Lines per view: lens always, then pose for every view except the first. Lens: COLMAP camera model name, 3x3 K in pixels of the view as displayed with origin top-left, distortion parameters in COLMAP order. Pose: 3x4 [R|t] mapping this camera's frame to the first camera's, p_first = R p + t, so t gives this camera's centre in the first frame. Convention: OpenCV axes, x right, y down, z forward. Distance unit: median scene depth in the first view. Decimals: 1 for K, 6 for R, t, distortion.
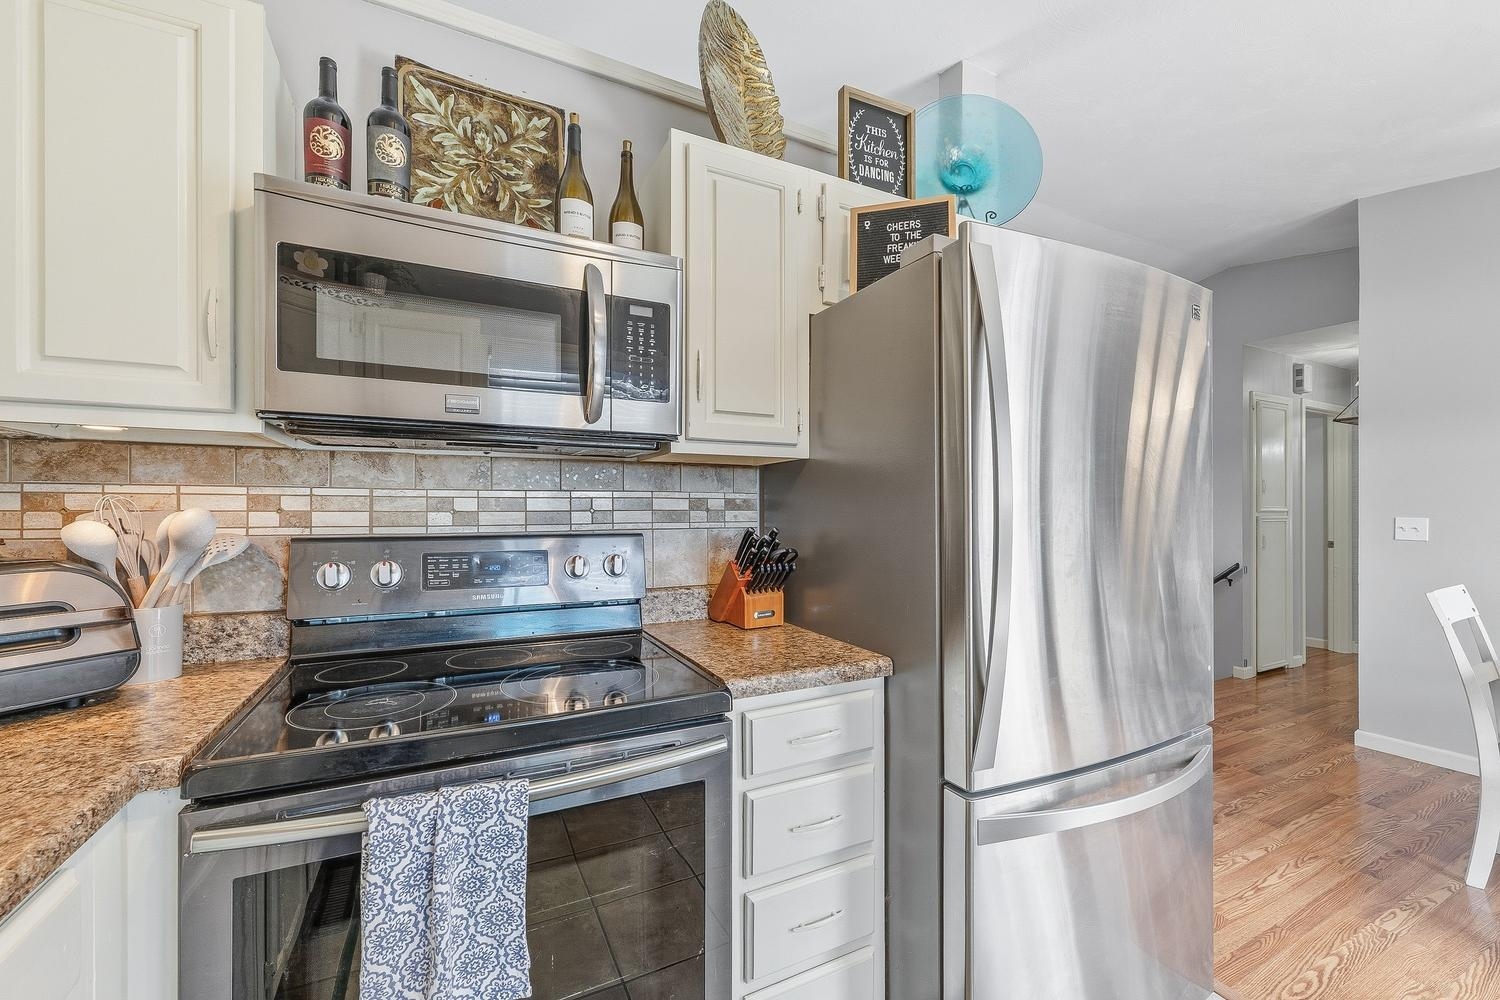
lens RADIAL K [[604.8, 0, 746.2], [0, 604.8, 504.8], [0, 0, 1]] dist [0.000236, -0.000005]
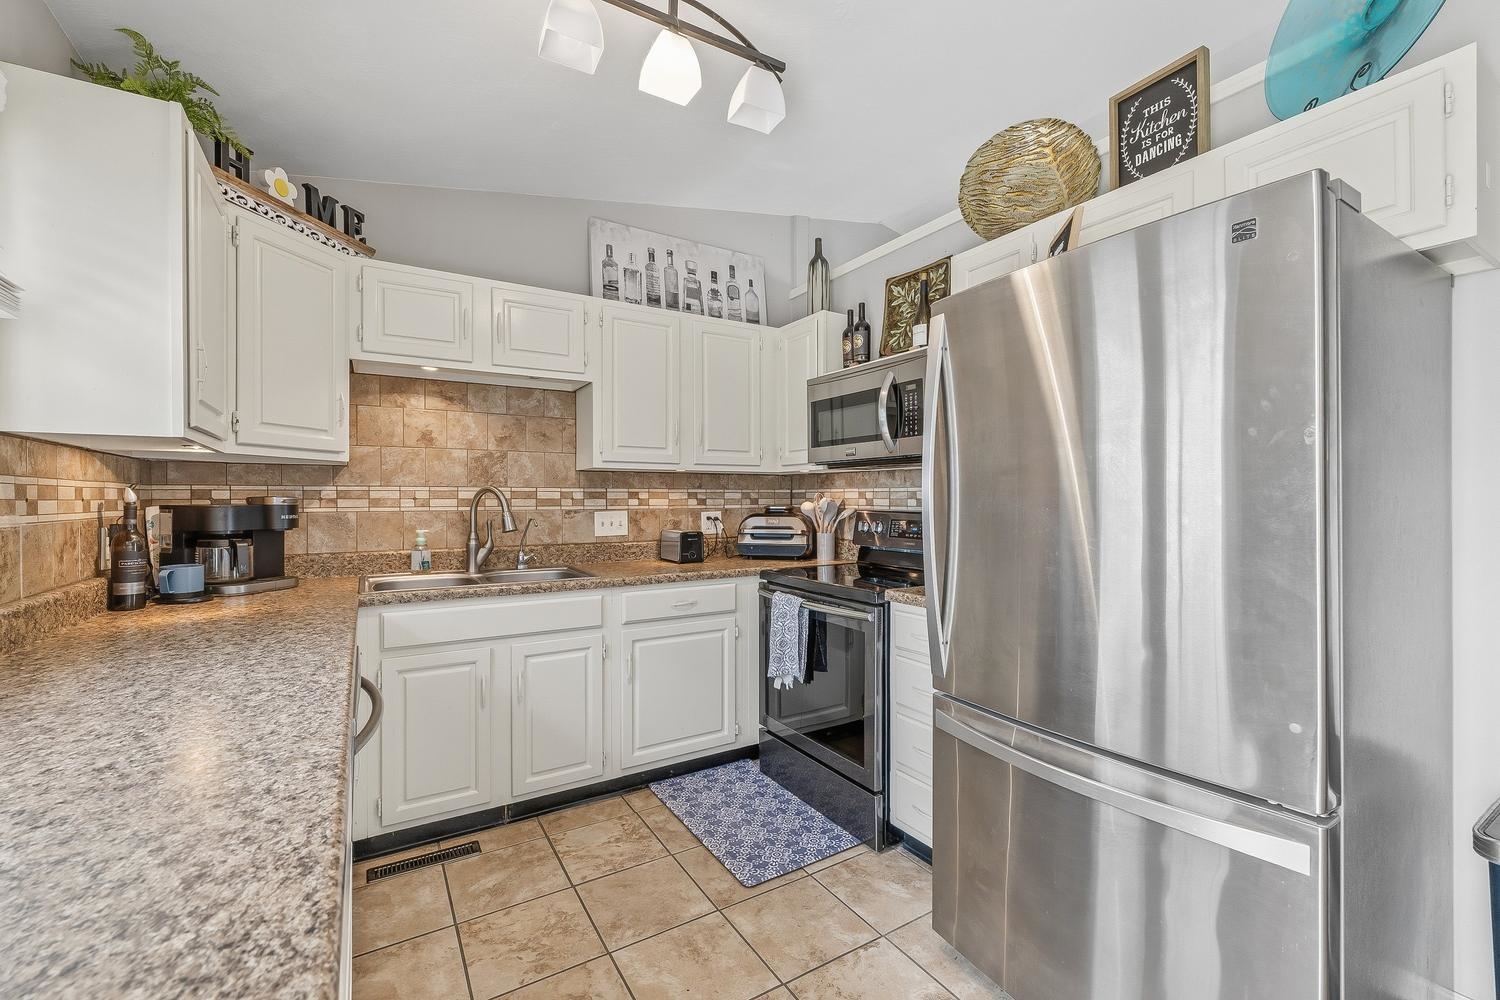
lens RADIAL K [[627.0, 0, 748.7], [0, 627.0, 498.2], [0, 0, 1]] dist [0.000409, -0.000078]
pose [[0.080642, 0.000160, -0.996743, 1.539105], [0.005734, 0.999983, 0.000625, 0.004331], [0.996727, -0.005765, 0.080639, 0.351382]]
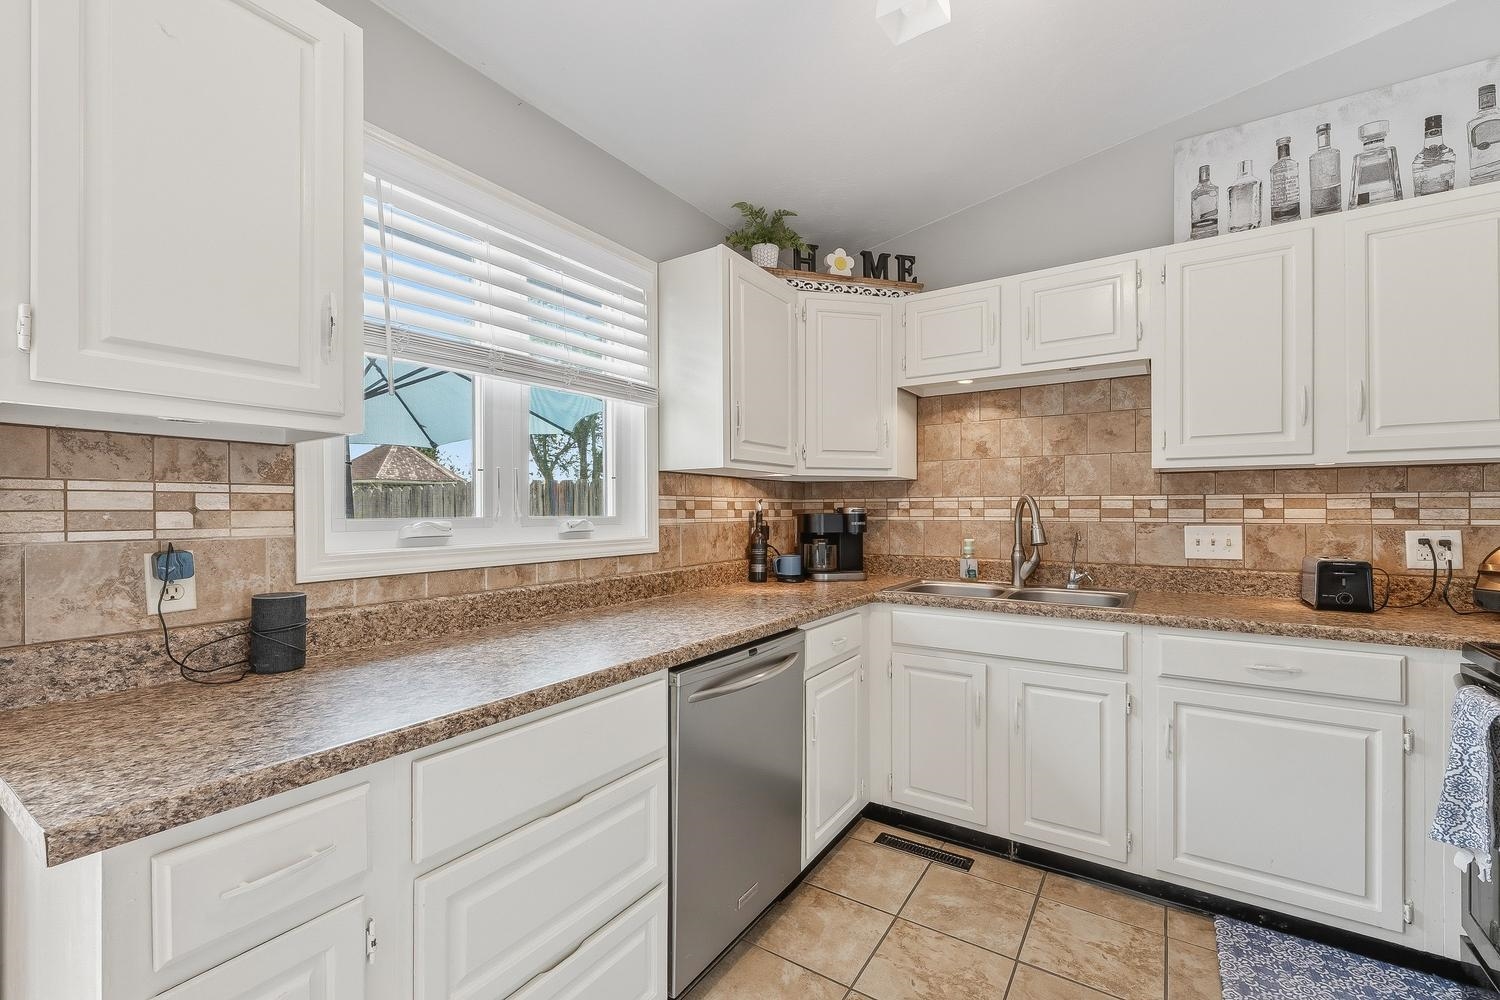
lens RADIAL K [[630.9, 0, 748.6], [0, 630.9, 509.0], [0, 0, 1]] dist [-0.000351, -0.000384]
pose [[-0.869137, 0.001079, -0.494570, 1.154161], [0.004223, 0.999977, -0.005240, 0.009606], [0.494553, -0.006643, -0.869122, 0.869620]]
